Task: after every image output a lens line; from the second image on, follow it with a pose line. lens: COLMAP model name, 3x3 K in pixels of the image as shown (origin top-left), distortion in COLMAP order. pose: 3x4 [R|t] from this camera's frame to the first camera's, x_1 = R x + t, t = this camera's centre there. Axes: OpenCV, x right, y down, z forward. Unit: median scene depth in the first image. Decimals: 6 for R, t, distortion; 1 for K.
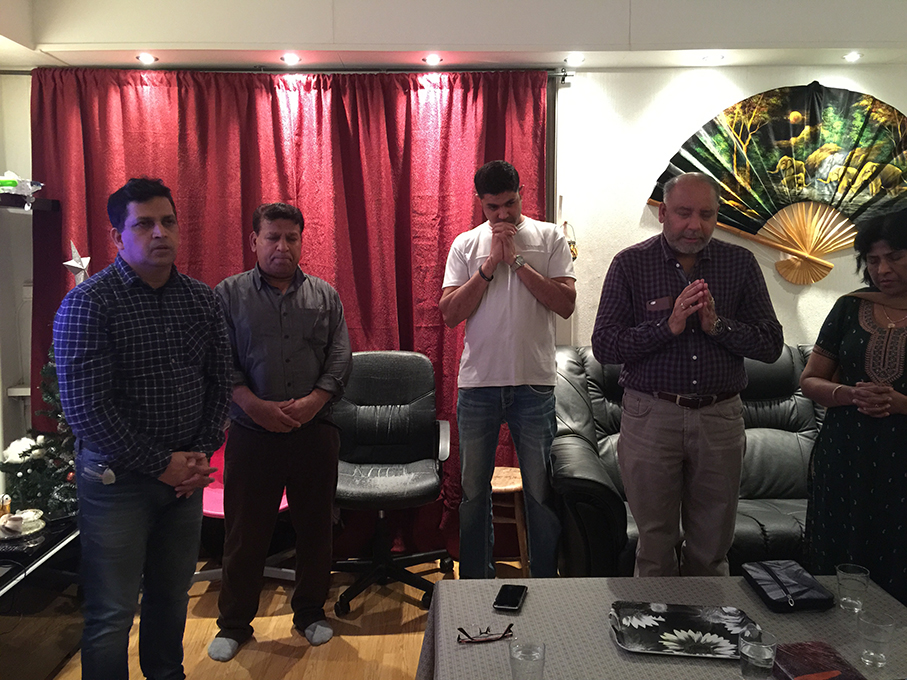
lens RADIAL K [[768.9, 0, 454.3], [0, 768.9, 336.5], [0, 0, 1]] dist [0.086684, -0.146834]
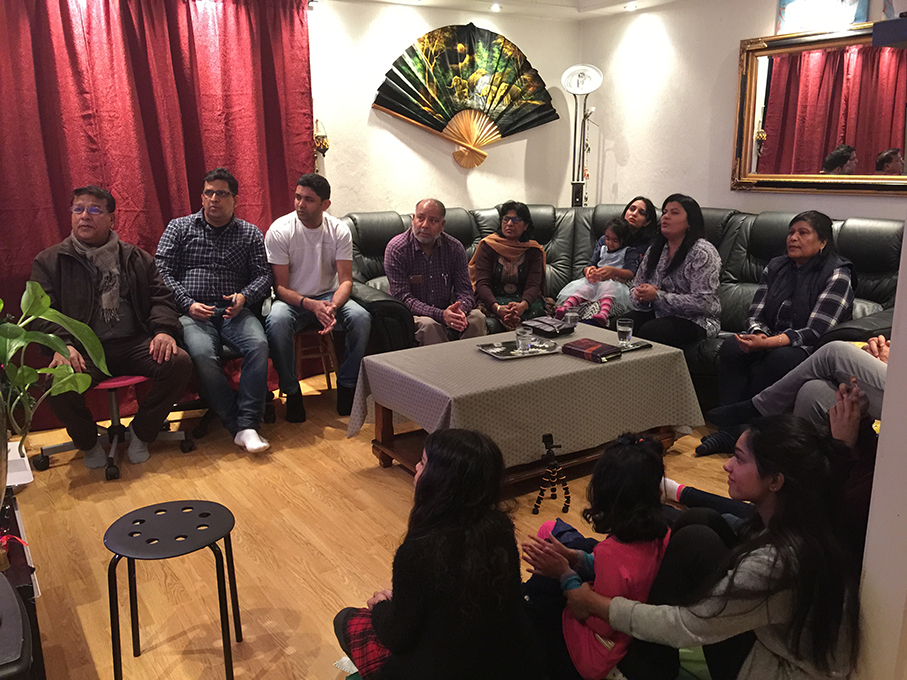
lens RADIAL K [[768.9, 0, 455.4], [0, 768.9, 335.2], [0, 0, 1]] dist [0.086684, -0.146834]
pose [[0.840061, -0.128263, 0.527111, -0.391422], [0.063244, 0.988177, 0.139664, 0.040793], [-0.538793, -0.083990, 0.838241, -0.236563]]
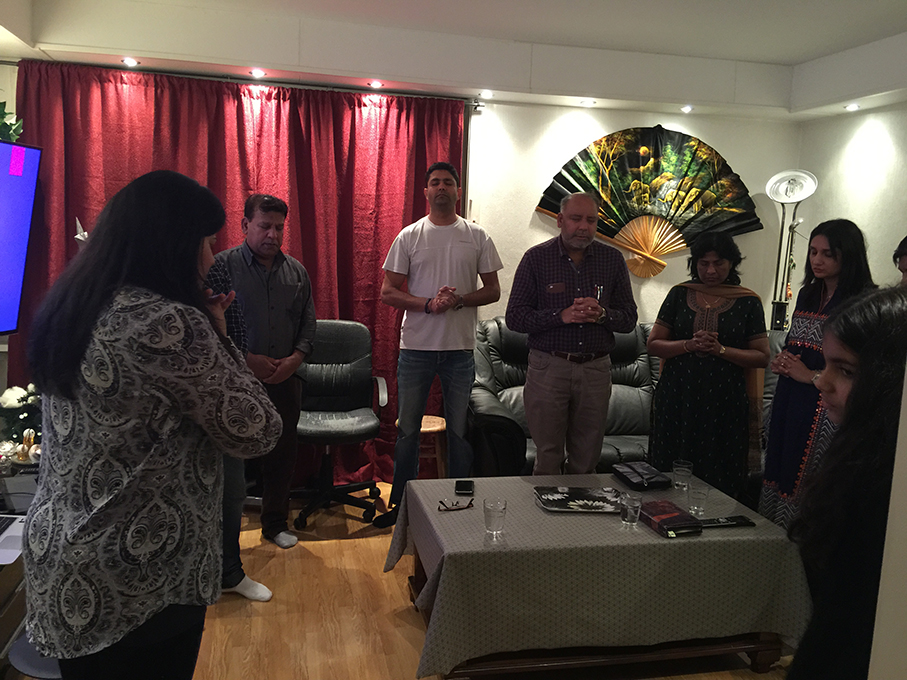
lens RADIAL K [[768.9, 0, 454.3], [0, 768.9, 335.9], [0, 0, 1]] dist [0.086684, -0.146834]
pose [[0.977709, 0.020602, 0.208949, -0.147546], [-0.025058, 0.999511, 0.018697, 0.016593], [-0.208462, -0.023516, 0.977748, -0.231097]]
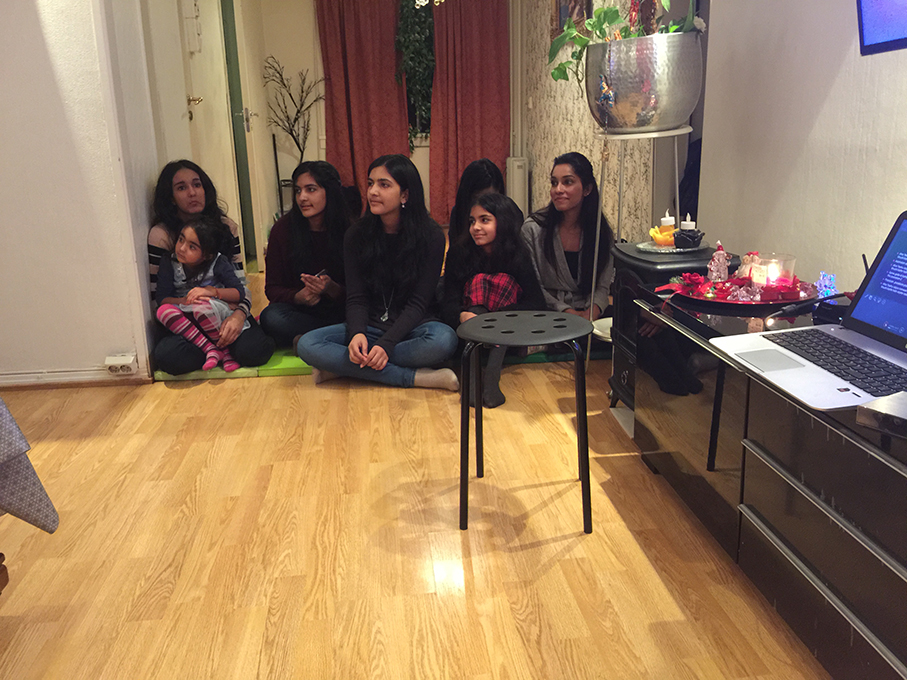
lens RADIAL K [[768.9, 0, 453.6], [0, 768.9, 328.8], [0, 0, 1]] dist [0.086684, -0.146834]
pose [[-0.995706, 0.053519, -0.075537, -0.197530], [0.023656, 0.935961, 0.351309, 0.068015], [0.089501, 0.348013, -0.933207, 0.823421]]
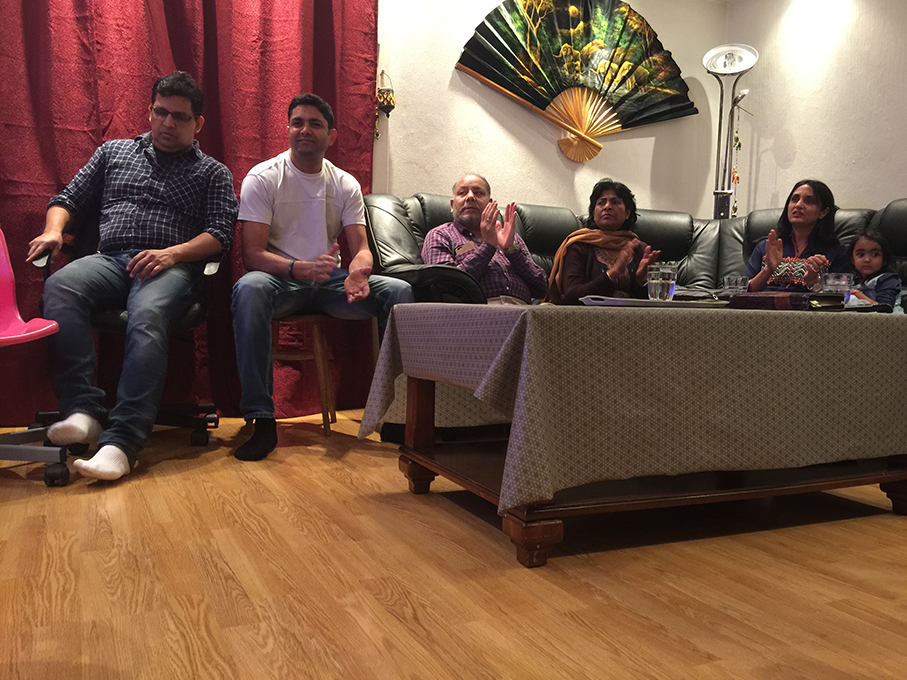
lens RADIAL K [[768.9, 0, 452.6], [0, 768.9, 334.4], [0, 0, 1]] dist [0.086684, -0.146834]
pose [[0.908728, 0.011628, 0.417226, -0.190098], [0.014603, 0.998114, -0.059622, 0.254834], [-0.417132, 0.060273, 0.906845, 0.074028]]
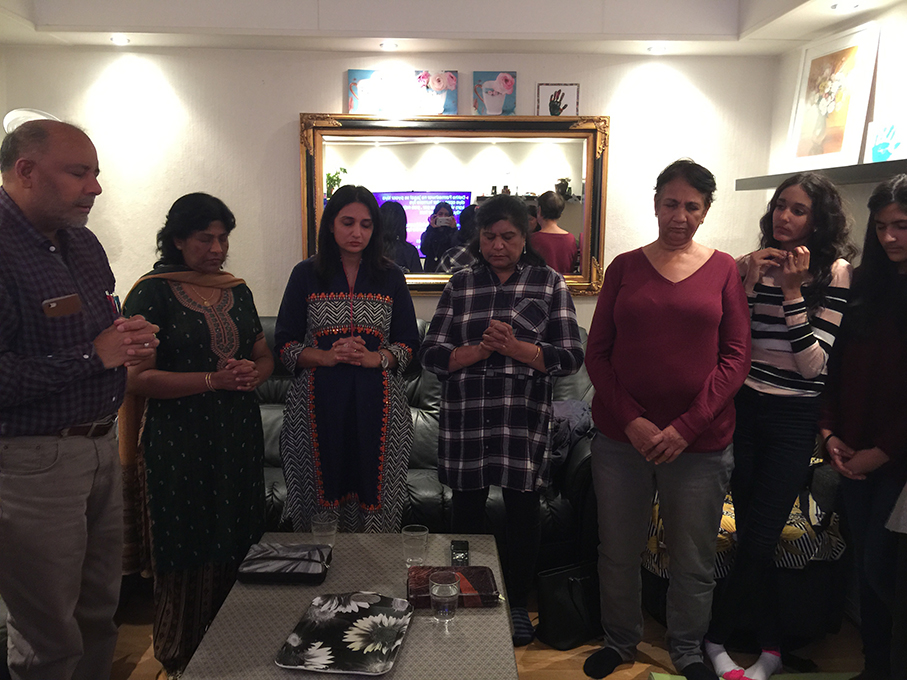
lens RADIAL K [[768.9, 0, 450.1], [0, 768.9, 333.0], [0, 0, 1]] dist [0.086684, -0.146834]
pose [[-0.000601, -0.126106, 0.992017, -0.323106], [0.092505, 0.987756, 0.125621, -0.051713], [-0.995712, 0.091842, 0.011071, 0.441544]]
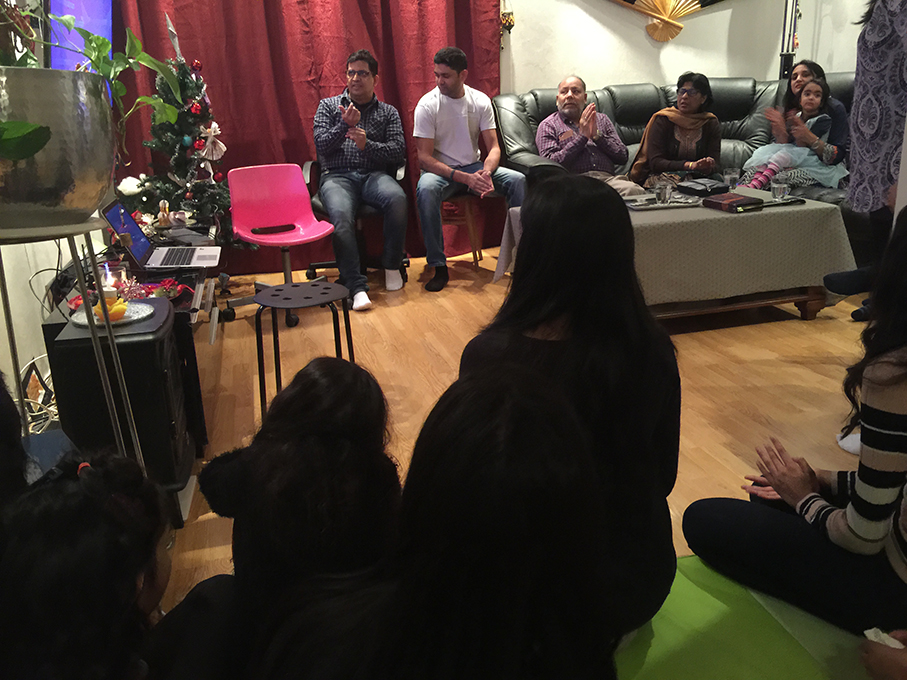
lens RADIAL K [[768.9, 0, 445.7], [0, 768.9, 332.0], [0, 0, 1]] dist [0.086684, -0.146834]
pose [[0.971959, -0.110058, 0.207803, -0.305527], [0.066889, 0.976604, 0.204378, 0.139535], [-0.225435, -0.184747, 0.956581, -0.387454]]
